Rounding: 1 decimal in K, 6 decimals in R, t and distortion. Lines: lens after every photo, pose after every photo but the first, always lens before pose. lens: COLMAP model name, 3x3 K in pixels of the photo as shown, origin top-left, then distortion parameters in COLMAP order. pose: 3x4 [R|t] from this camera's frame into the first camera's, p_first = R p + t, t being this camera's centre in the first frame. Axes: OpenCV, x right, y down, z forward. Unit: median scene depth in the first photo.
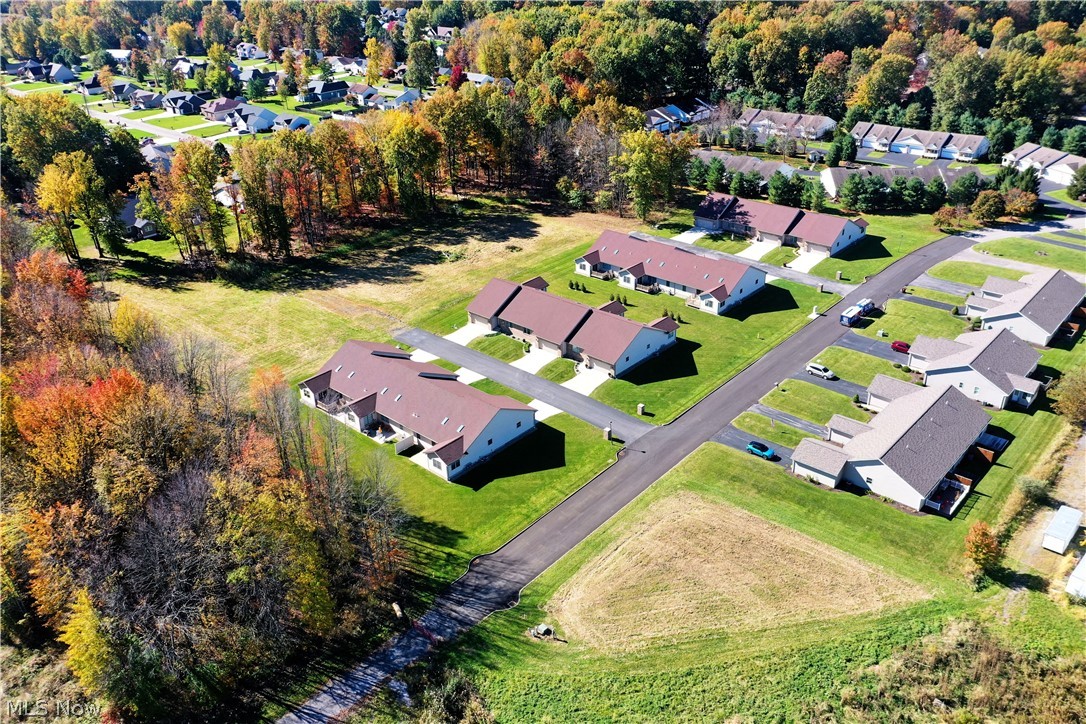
lens RADIAL K [[861.7, 0, 539.6], [0, 861.7, 364.9], [0, 0, 1]] dist [0.016800, 0.004905]
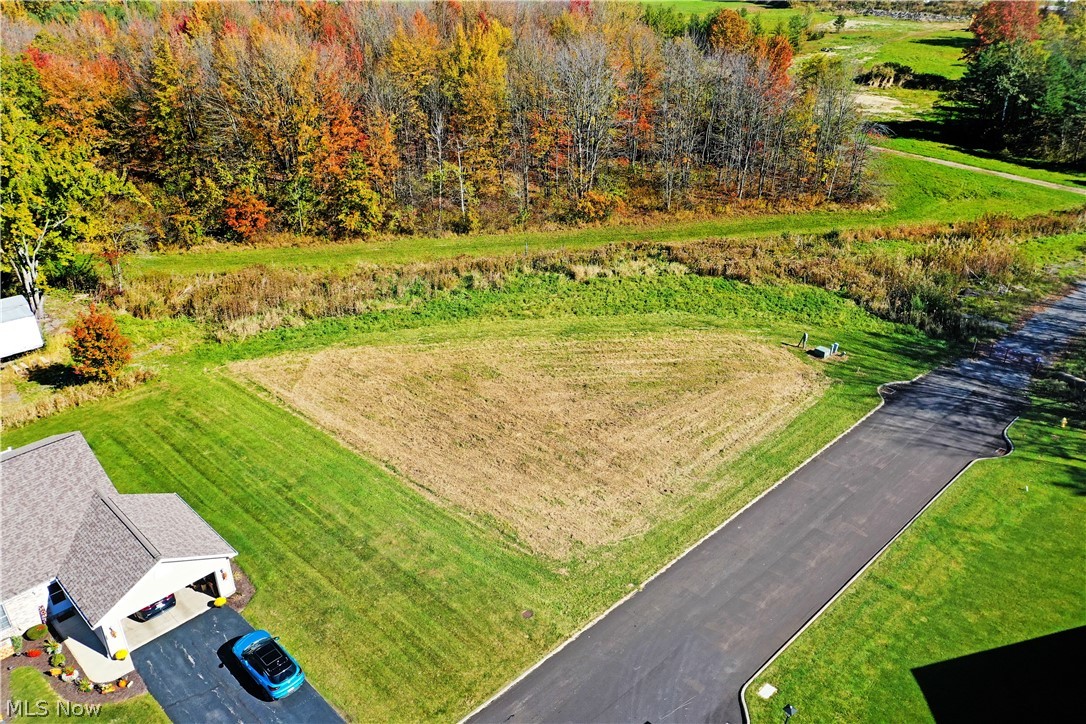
lens RADIAL K [[861.7, 0, 535.3], [0, 861.7, 369.3], [0, 0, 1]] dist [0.016800, 0.004905]
pose [[-0.997579, 0.004269, 0.069405, 0.089881], [0.060056, 0.556010, 0.829003, -0.130195], [-0.035051, 0.831165, -0.554920, 0.689933]]
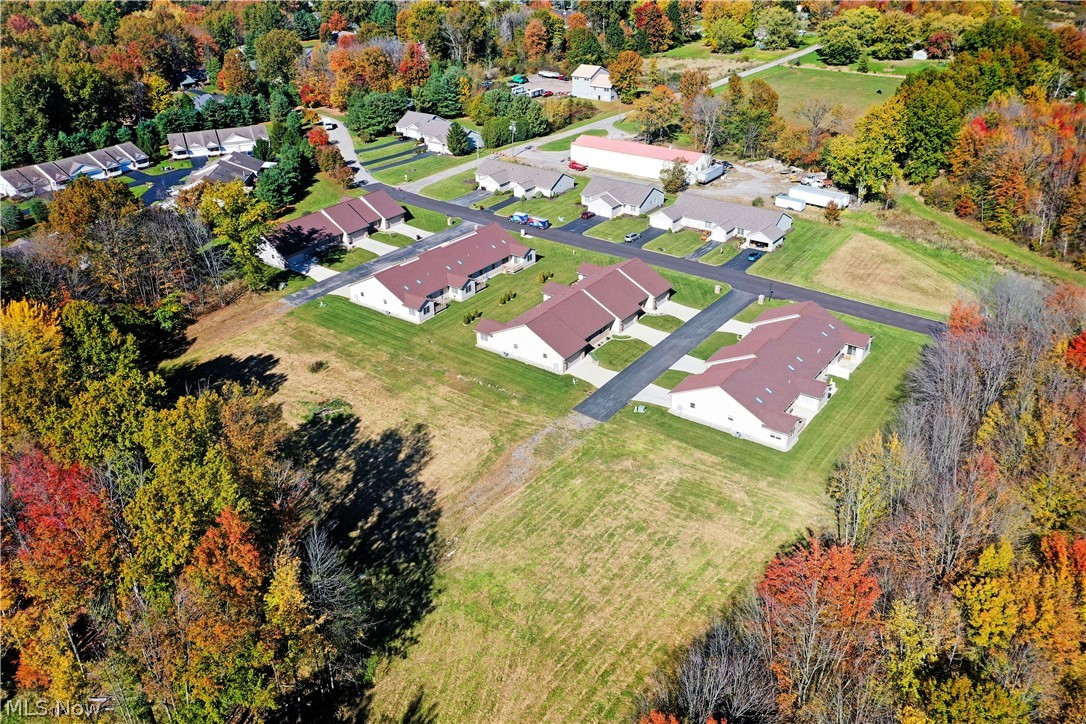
lens RADIAL K [[861.7, 0, 539.4], [0, 861.7, 359.8], [0, 0, 1]] dist [0.016800, 0.004905]
pose [[-0.096665, -0.446544, 0.889525, -0.703165], [0.482464, 0.760672, 0.434289, -0.373518], [-0.870565, 0.471144, 0.141911, 0.762985]]
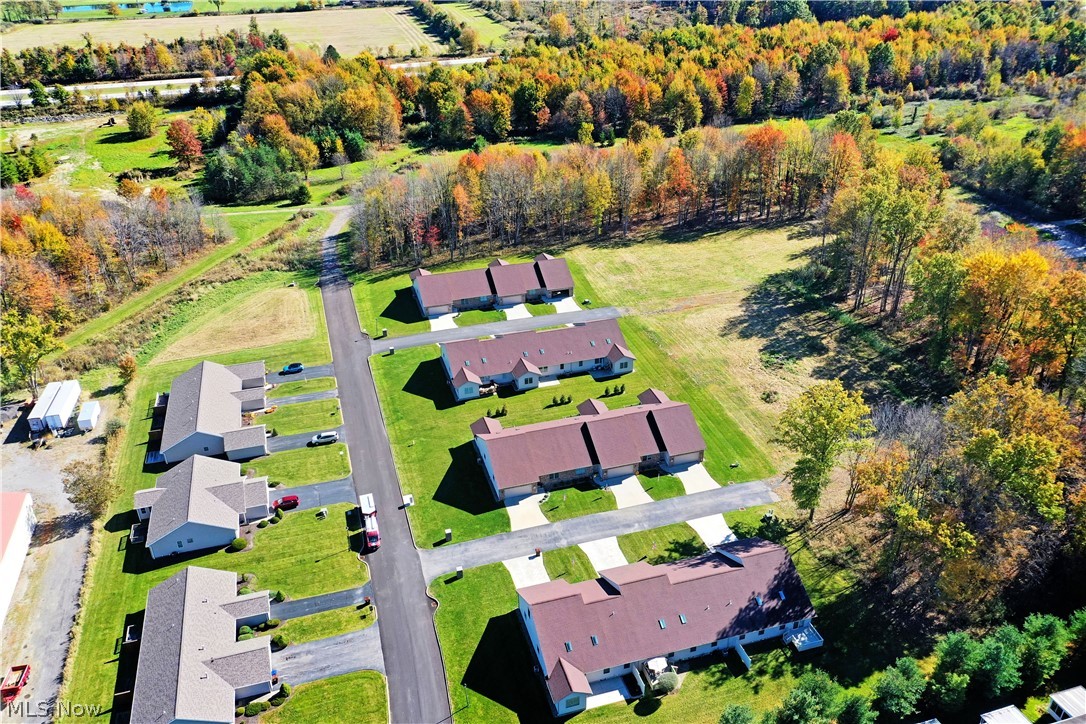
lens RADIAL K [[861.7, 0, 540.8], [0, 861.7, 365.0], [0, 0, 1]] dist [0.016800, 0.004905]
pose [[-0.523119, 0.449812, -0.723889, 0.677518], [-0.372474, 0.643298, 0.668903, -0.635893], [0.766557, 0.619546, -0.168977, 0.986202]]
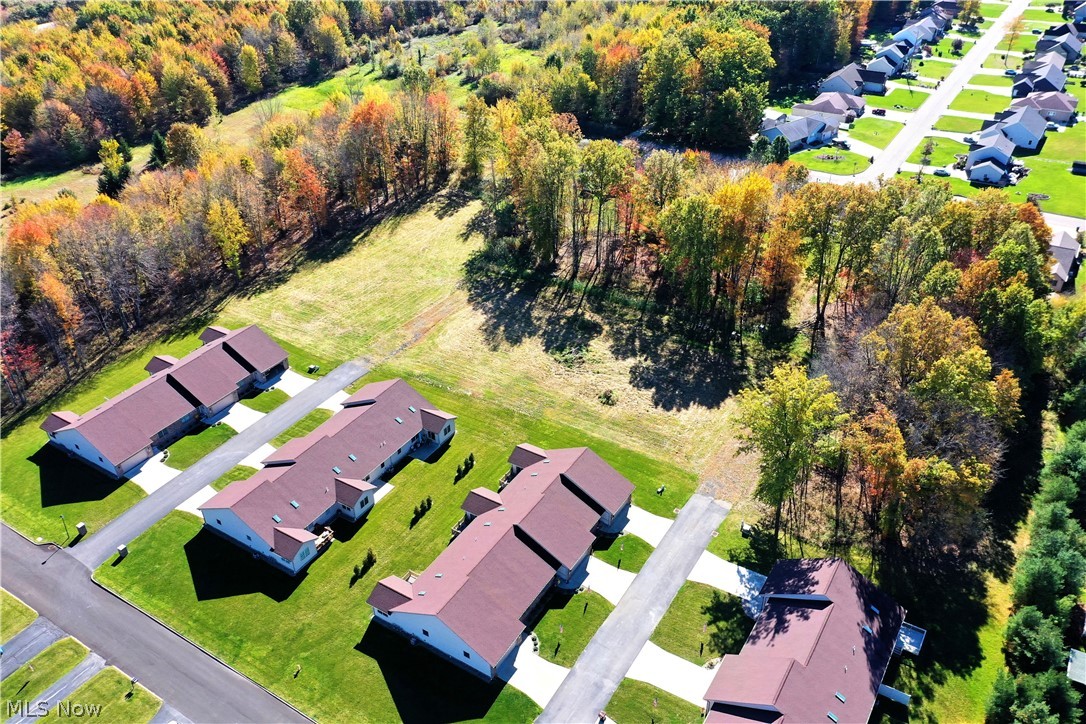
lens RADIAL K [[861.7, 0, 542.1], [0, 861.7, 366.6], [0, 0, 1]] dist [0.016800, 0.004905]
pose [[0.170320, 0.565793, -0.806765, 0.553501], [-0.447238, 0.773927, 0.448346, -0.473346], [0.878048, 0.284454, 0.384860, 0.684823]]
